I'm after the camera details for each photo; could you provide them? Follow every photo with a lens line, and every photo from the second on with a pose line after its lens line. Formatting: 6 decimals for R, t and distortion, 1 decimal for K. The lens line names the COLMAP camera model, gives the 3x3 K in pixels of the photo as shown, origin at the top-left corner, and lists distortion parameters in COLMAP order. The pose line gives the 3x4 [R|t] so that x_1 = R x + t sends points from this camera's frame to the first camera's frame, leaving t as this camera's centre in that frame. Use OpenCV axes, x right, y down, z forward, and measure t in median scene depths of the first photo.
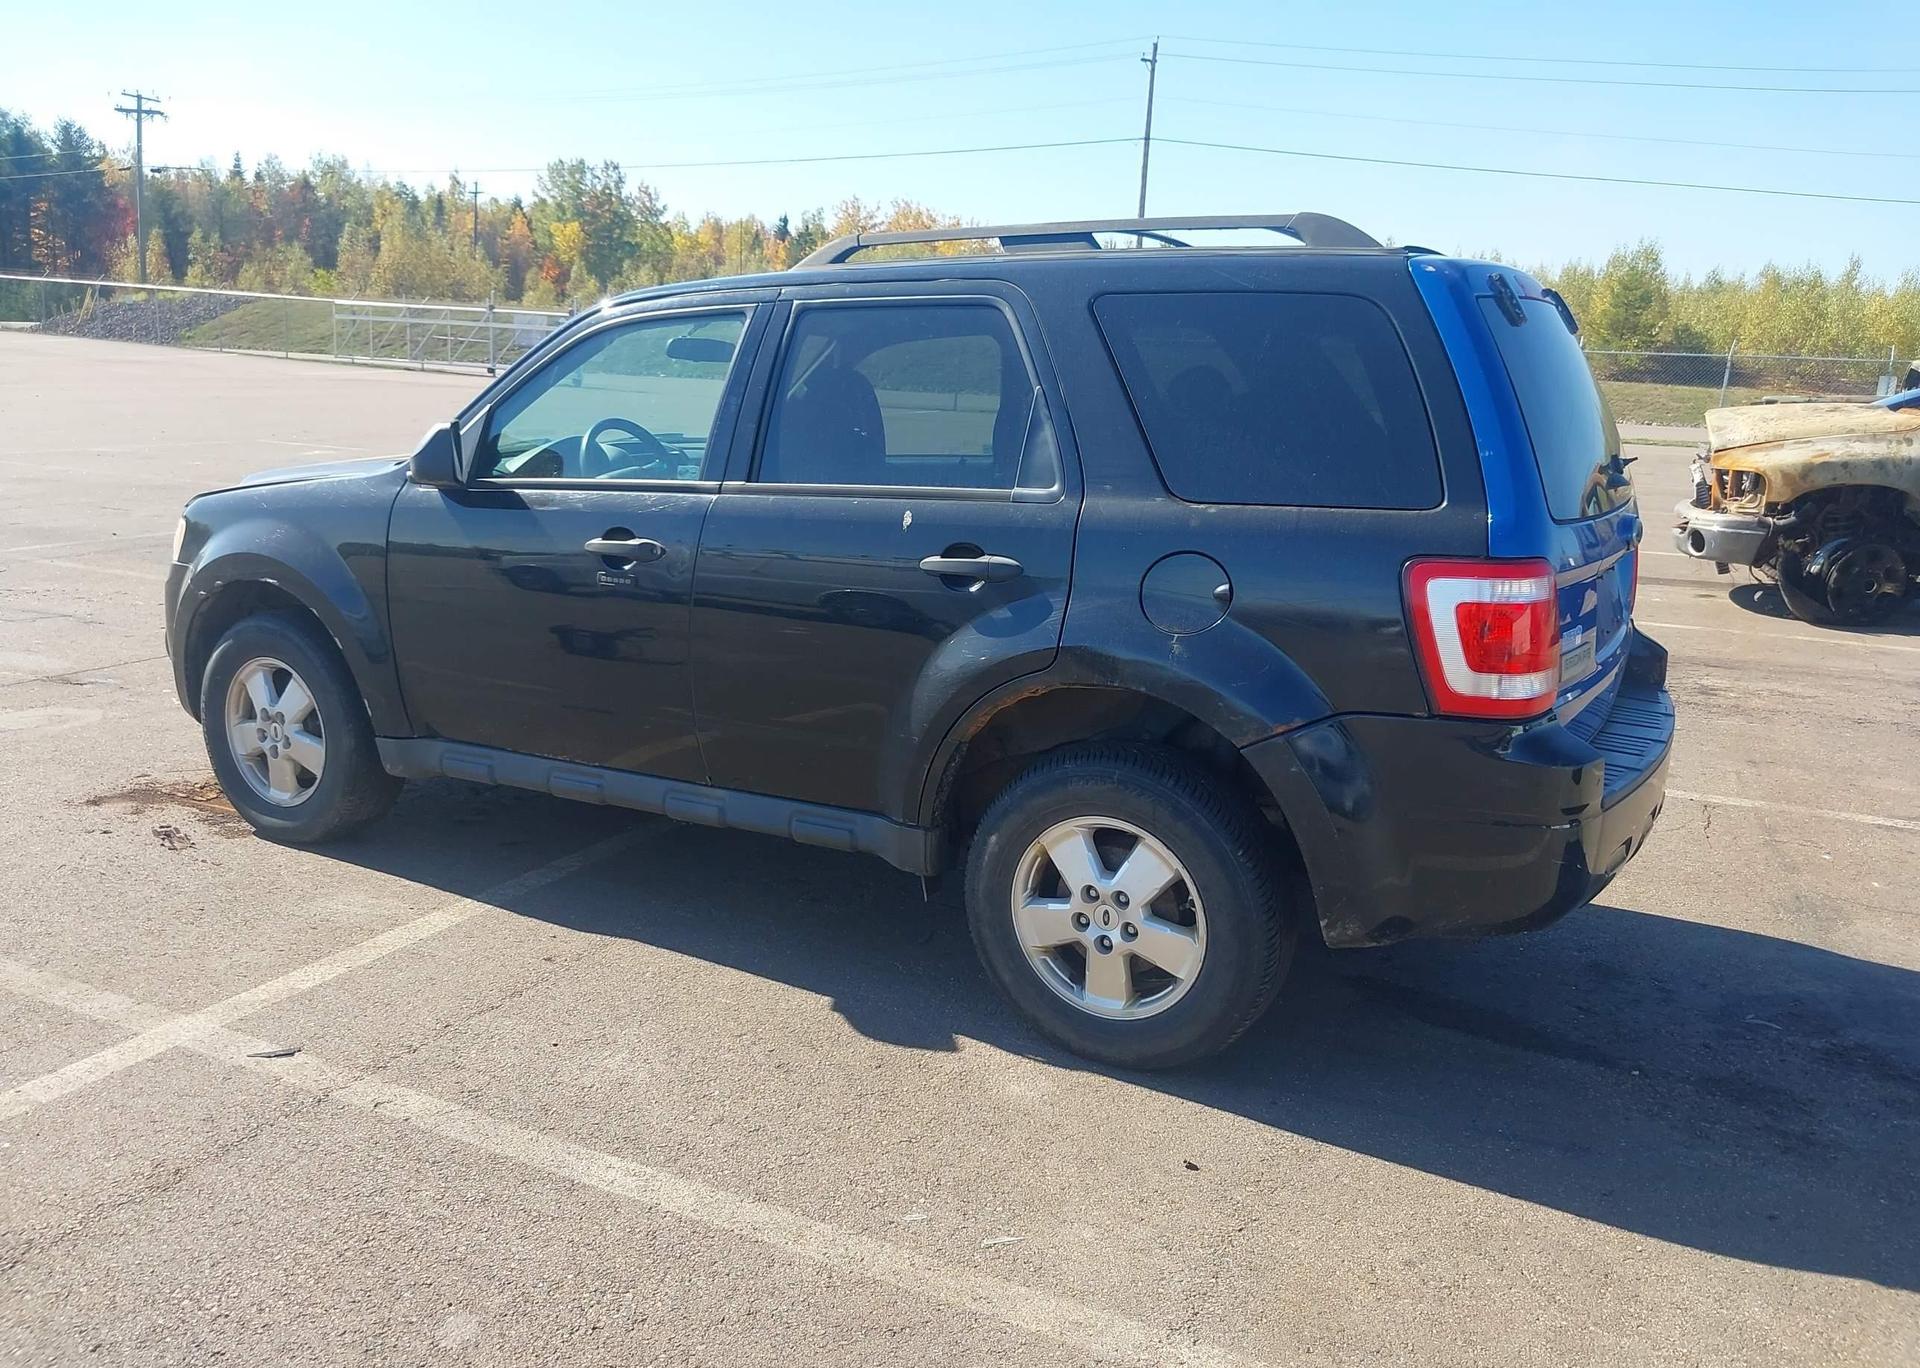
lens RADIAL K [[1548.9, 0, 952.2], [0, 1548.9, 697.6], [0, 0, 1]] dist [0.049412, -0.110477]
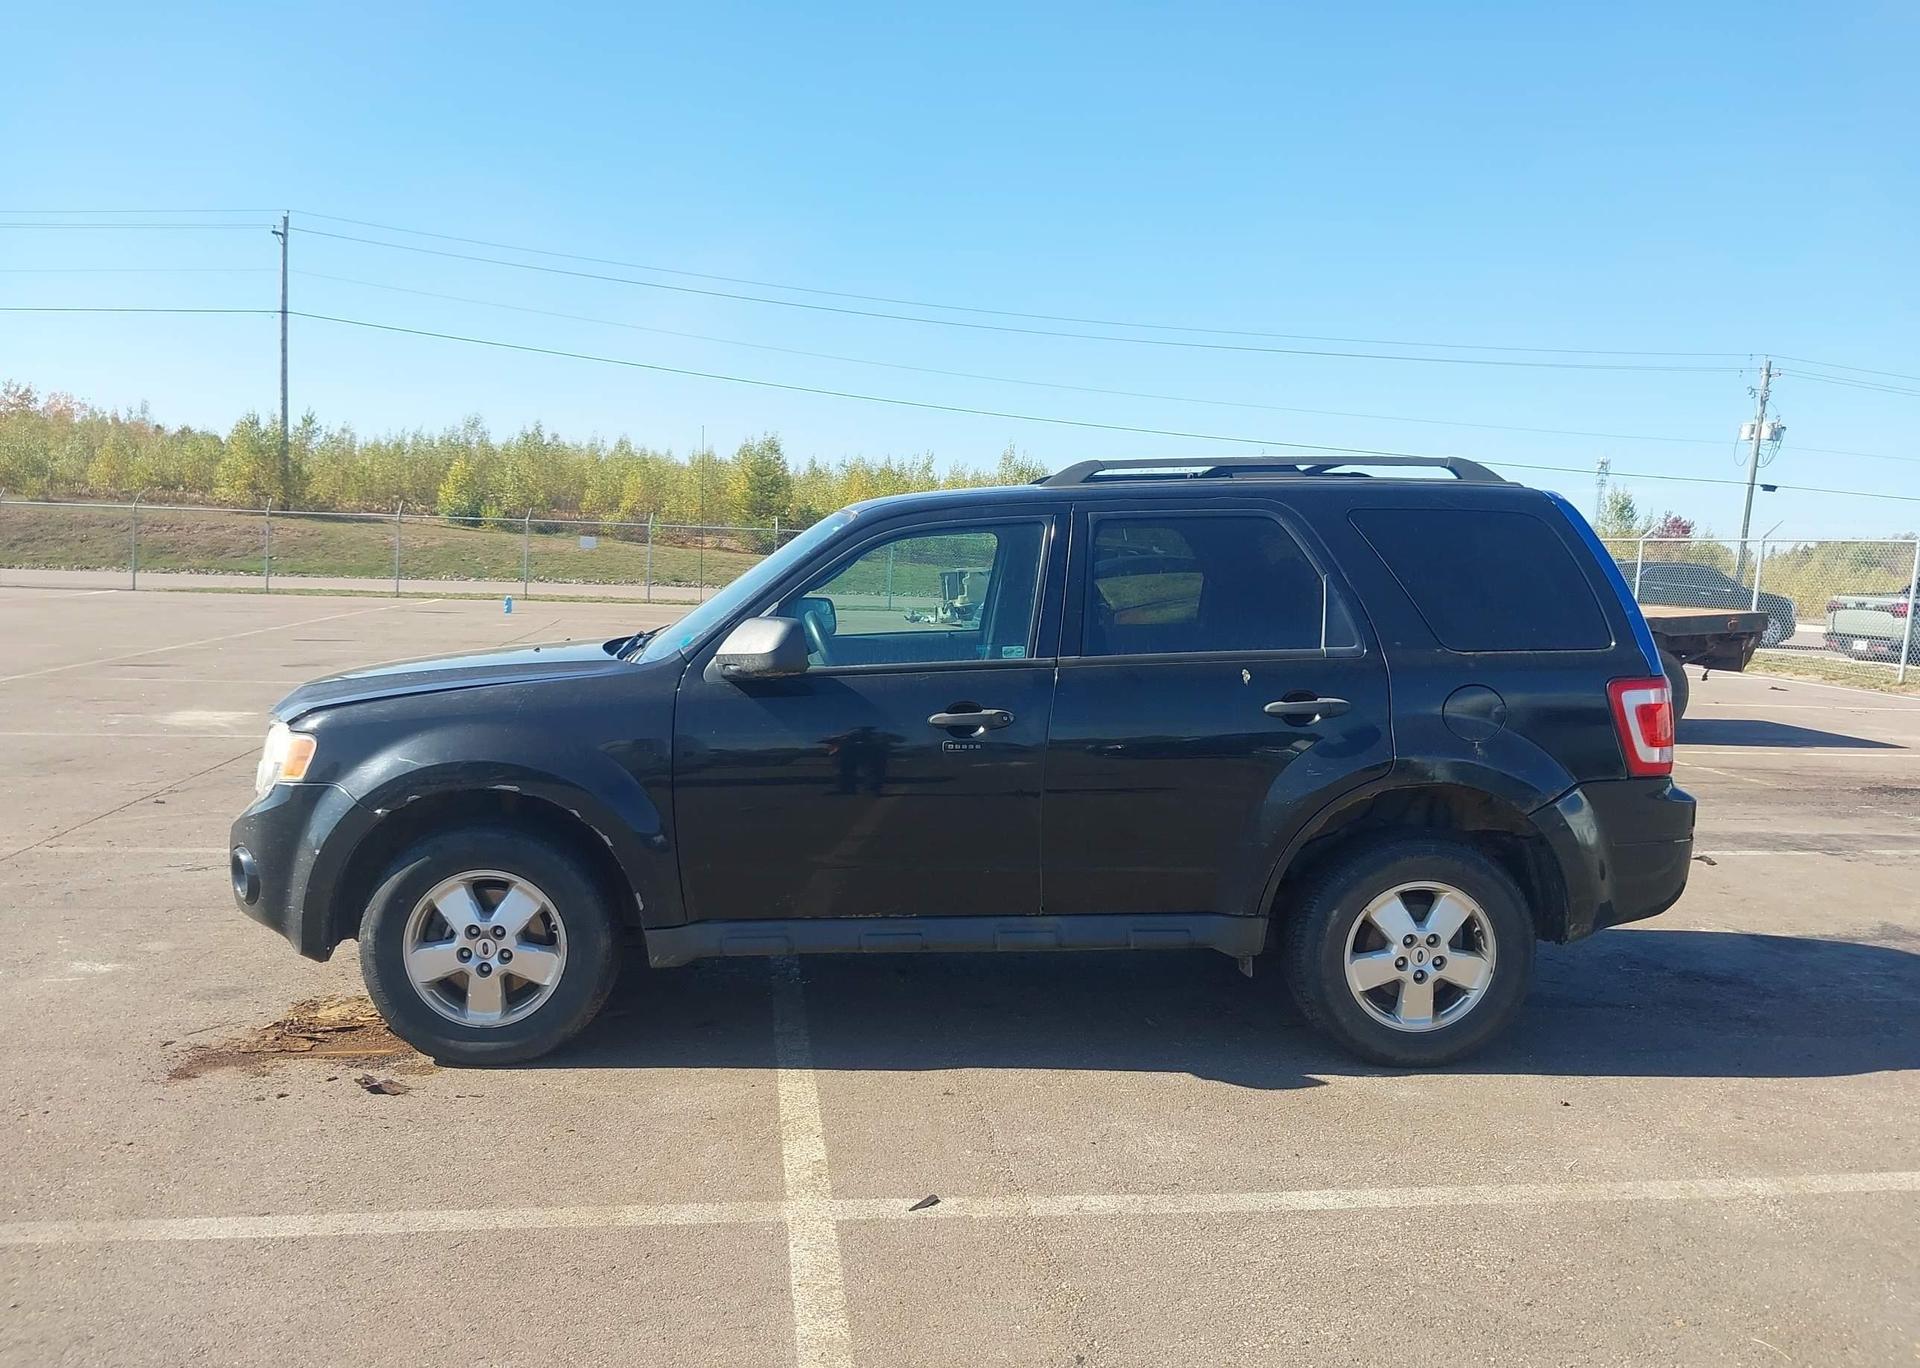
lens RADIAL K [[1548.9, 0, 952.2], [0, 1548.9, 697.6], [0, 0, 1]] dist [0.049412, -0.110477]
pose [[0.824466, -0.062150, 0.562489, -0.835498], [0.122653, 0.989950, -0.070398, -0.031538], [-0.552460, 0.127032, 0.823802, 0.058876]]
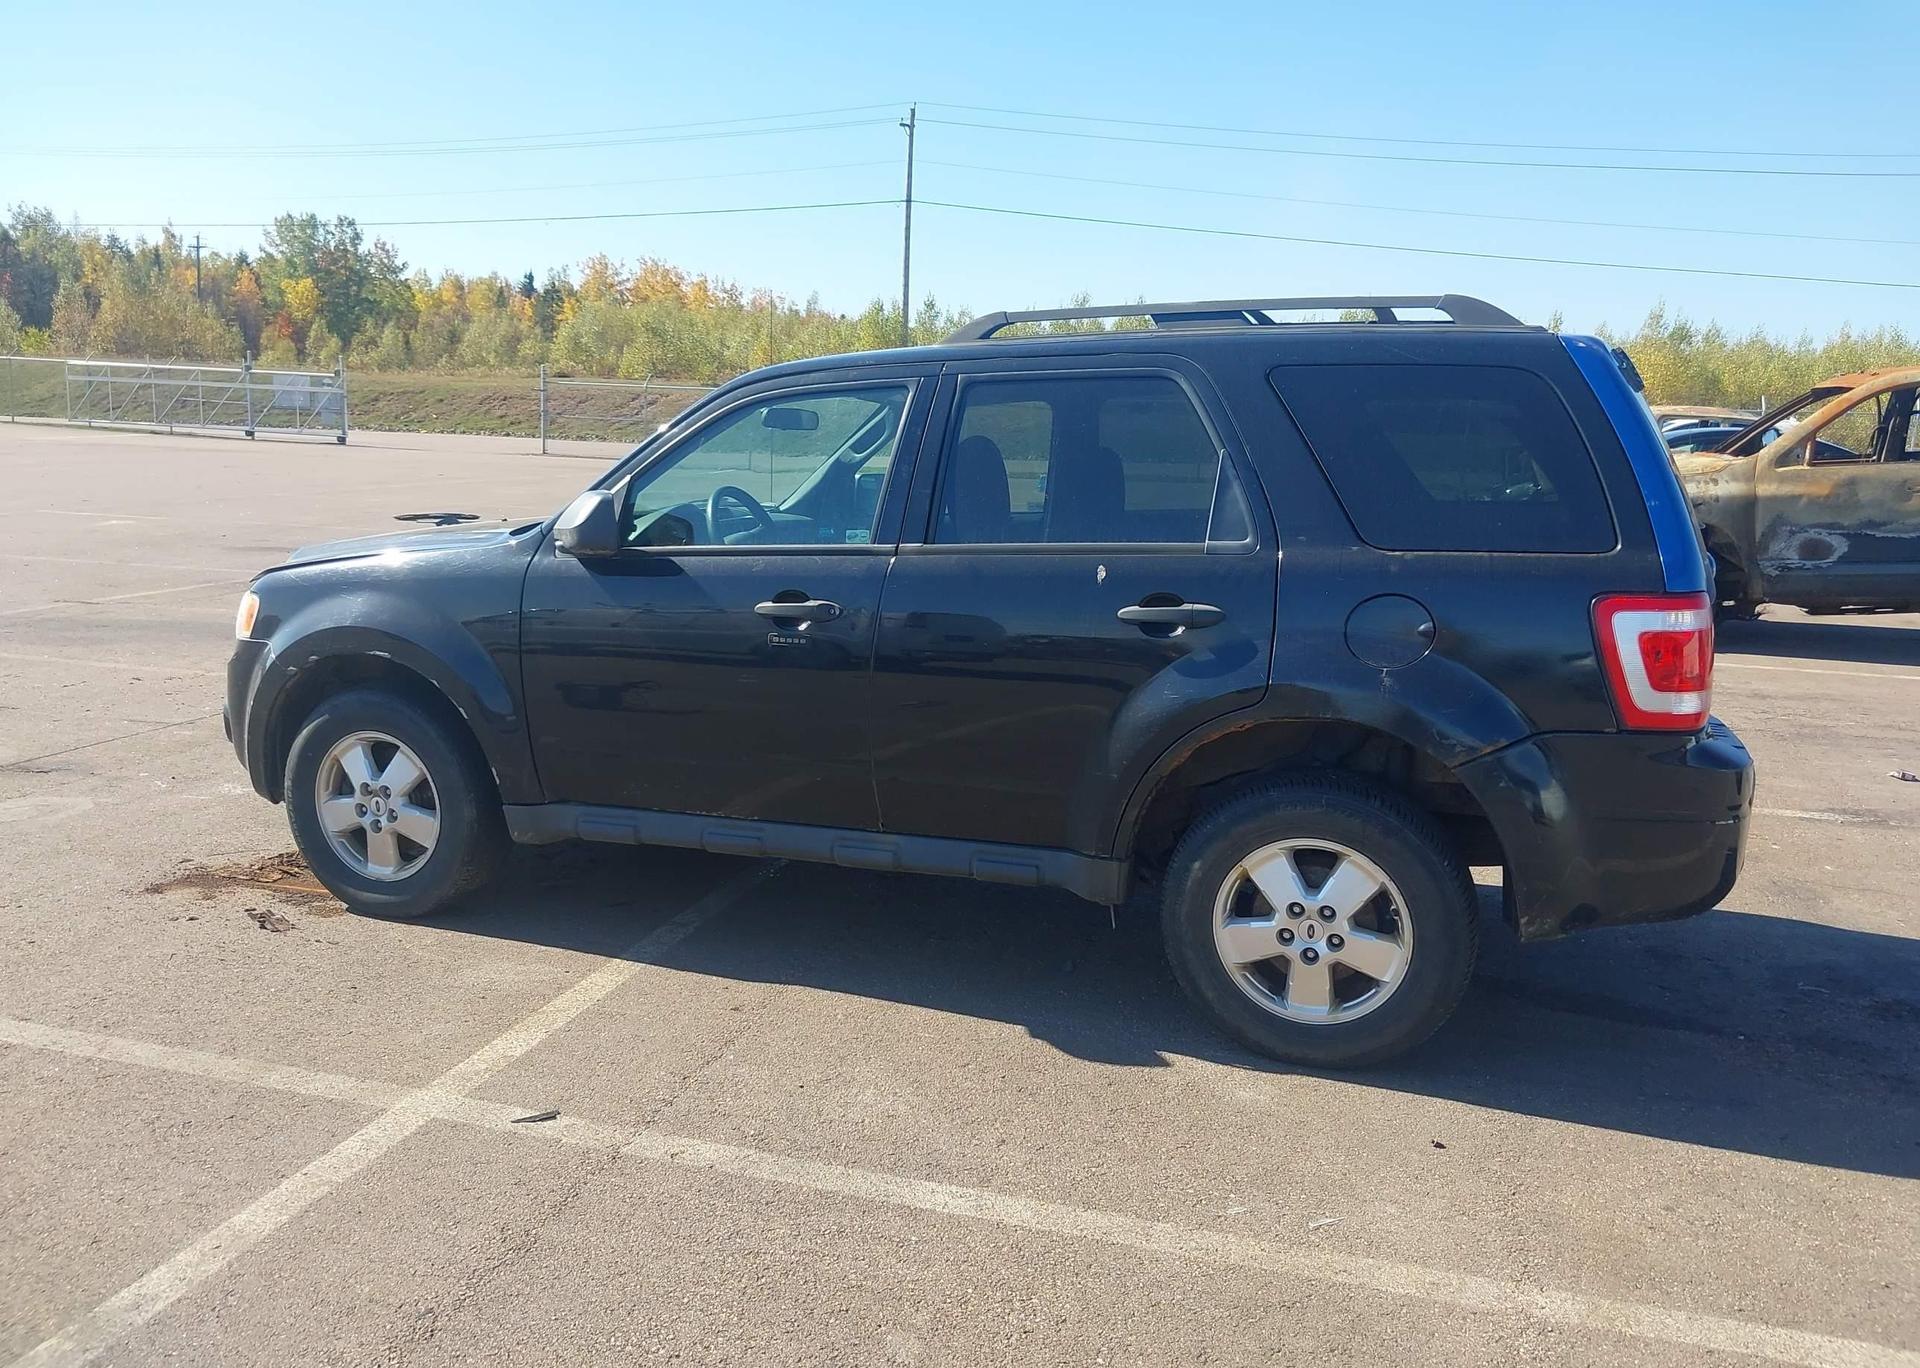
lens RADIAL K [[1542.3, 0, 942.8], [0, 1542.3, 719.6], [0, 0, 1]] dist [0.010498, -0.001233]
pose [[0.986307, -0.042313, 0.159397, -0.272011], [0.045296, 0.998859, -0.015127, -0.002111], [-0.158575, 0.022140, 0.987099, -0.032286]]
